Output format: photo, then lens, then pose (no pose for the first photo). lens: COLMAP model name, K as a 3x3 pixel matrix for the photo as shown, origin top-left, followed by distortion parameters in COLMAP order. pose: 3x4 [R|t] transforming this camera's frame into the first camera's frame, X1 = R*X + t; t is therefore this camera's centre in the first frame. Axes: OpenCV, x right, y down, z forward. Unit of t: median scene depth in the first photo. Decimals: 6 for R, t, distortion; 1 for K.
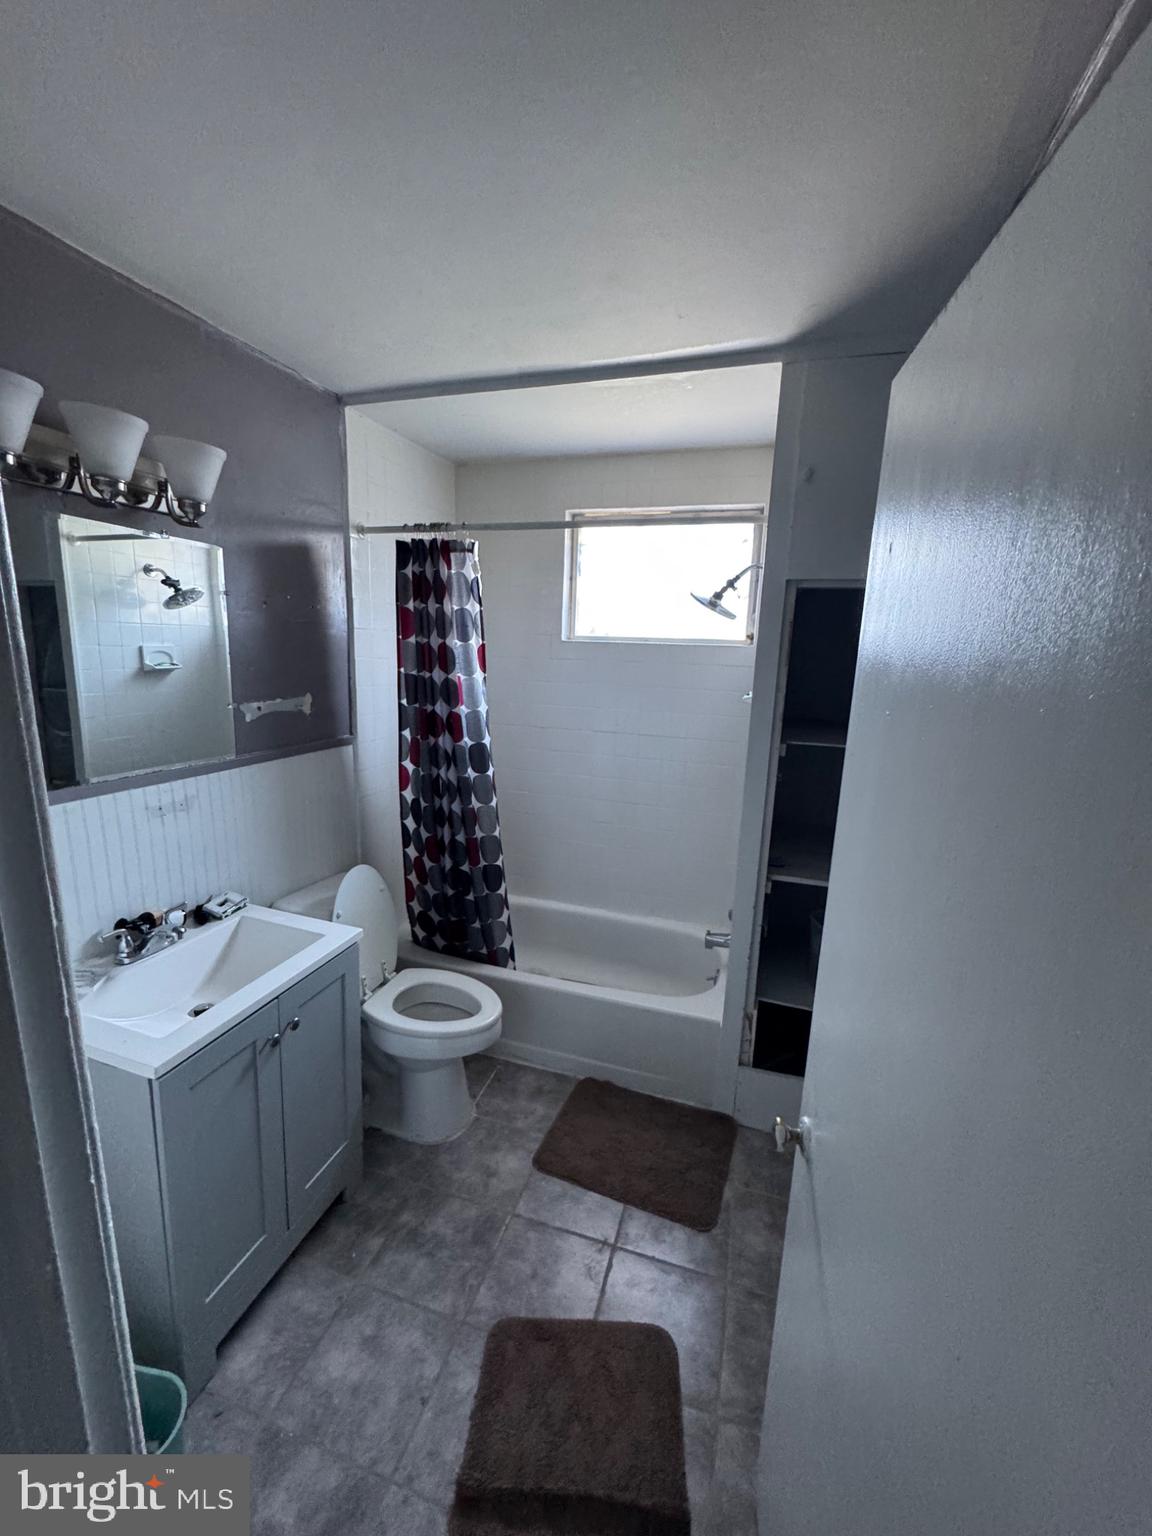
lens RADIAL K [[616.5, 0, 573.9], [0, 616.5, 767.0], [0, 0, 1]] dist [-0.005001, 0.000319]
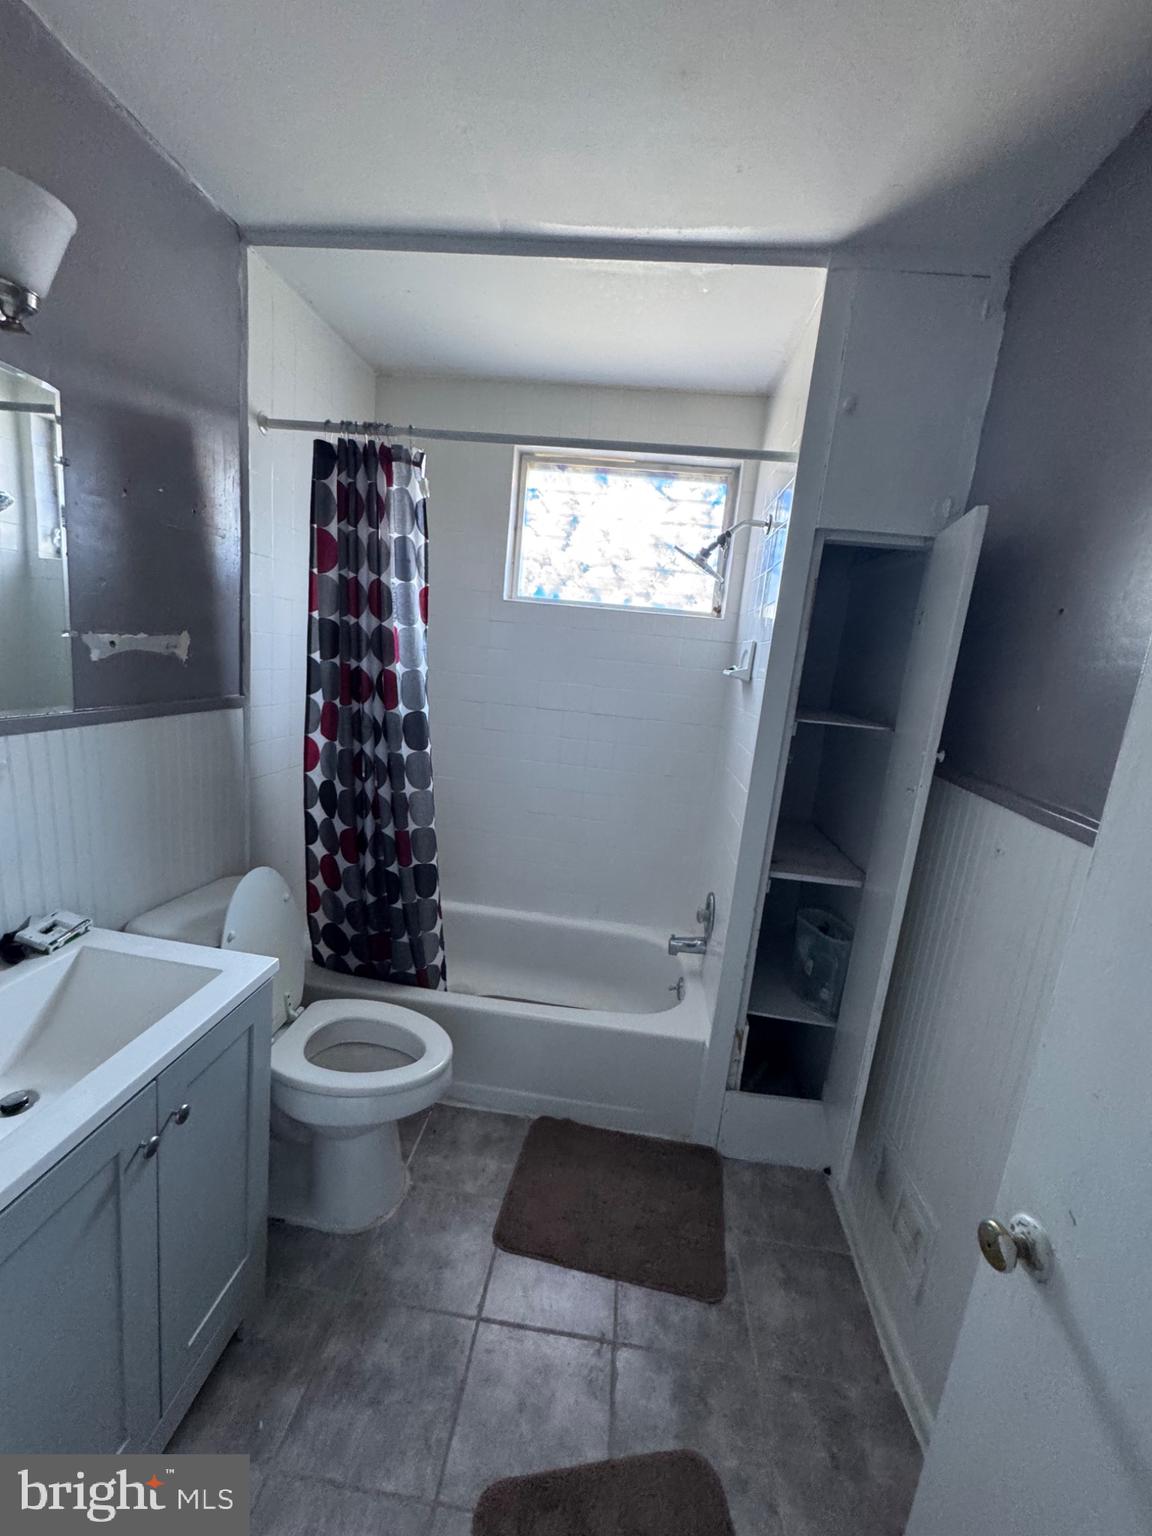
lens RADIAL K [[616.5, 0, 573.7], [0, 616.5, 767.4], [0, 0, 1]] dist [-0.005001, 0.000319]
pose [[0.976716, 0.019773, 0.213621, -0.155579], [-0.021332, 0.999760, 0.004996, 0.030352], [-0.213471, -0.009437, 0.976904, 0.222289]]
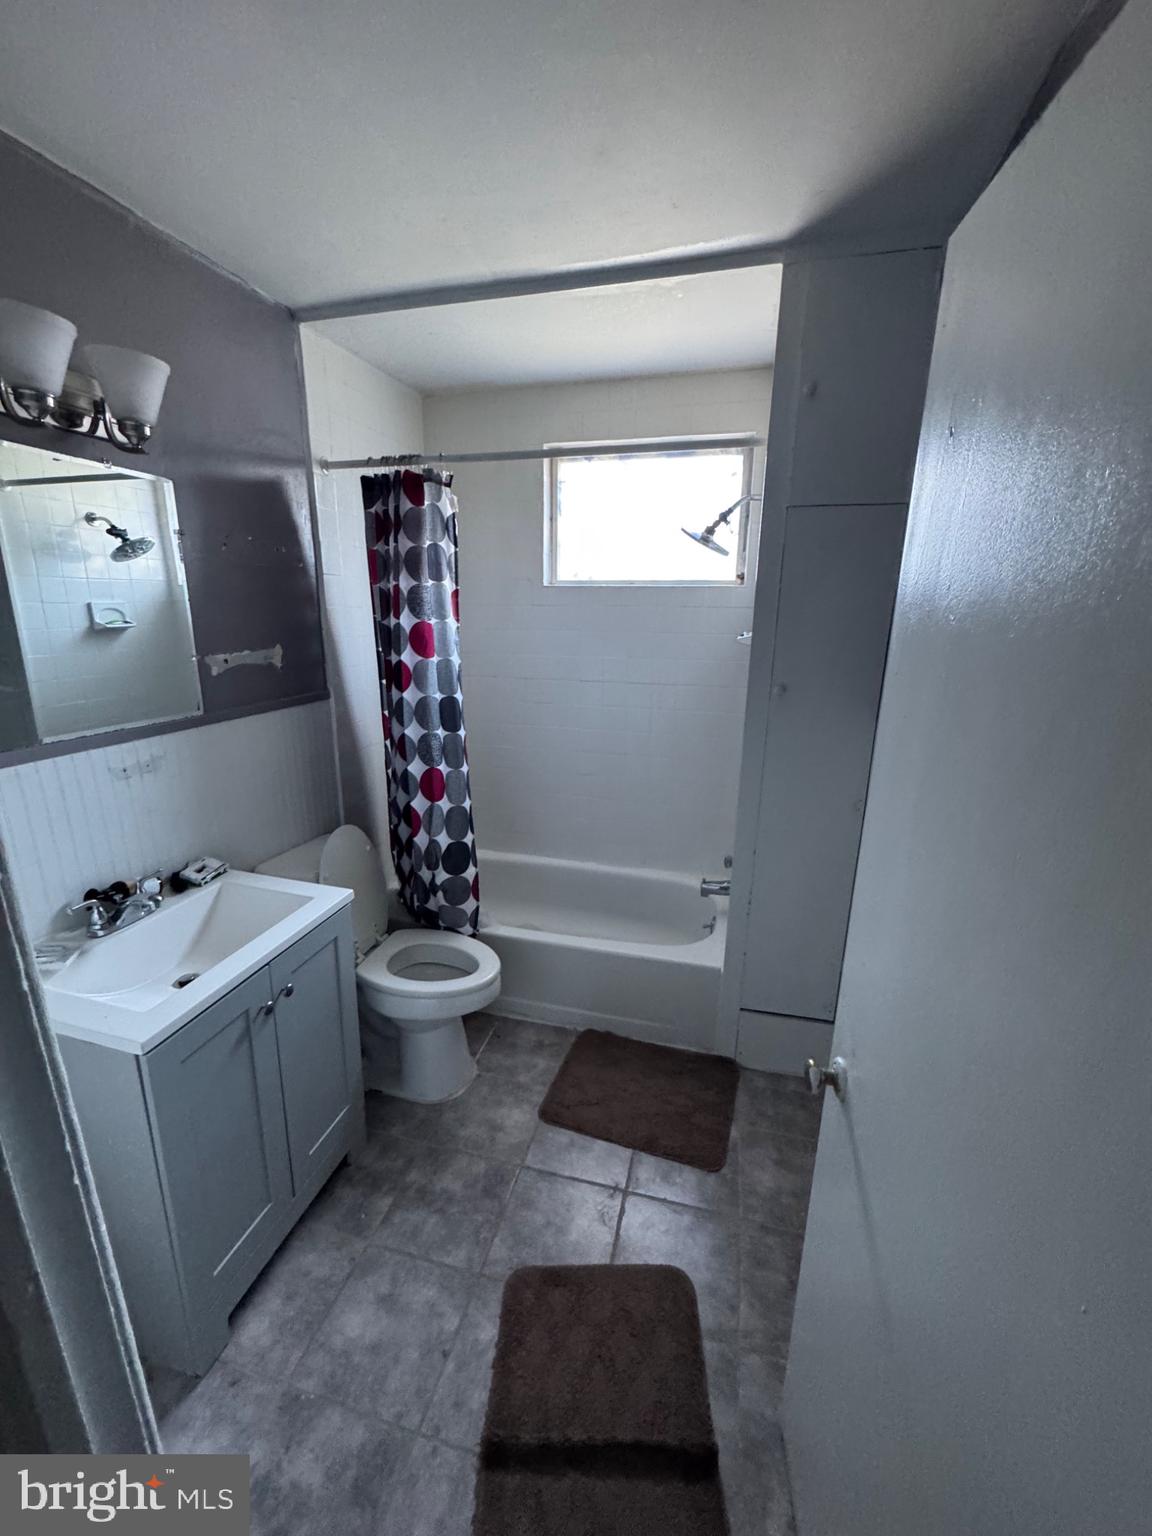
lens RADIAL K [[616.5, 0, 573.8], [0, 616.5, 768.1], [0, 0, 1]] dist [-0.005001, 0.000319]
pose [[0.998598, -0.034206, 0.040386, -0.032327], [0.031460, 0.997272, 0.066768, 0.021046], [-0.042560, -0.065404, 0.996951, 0.045812]]
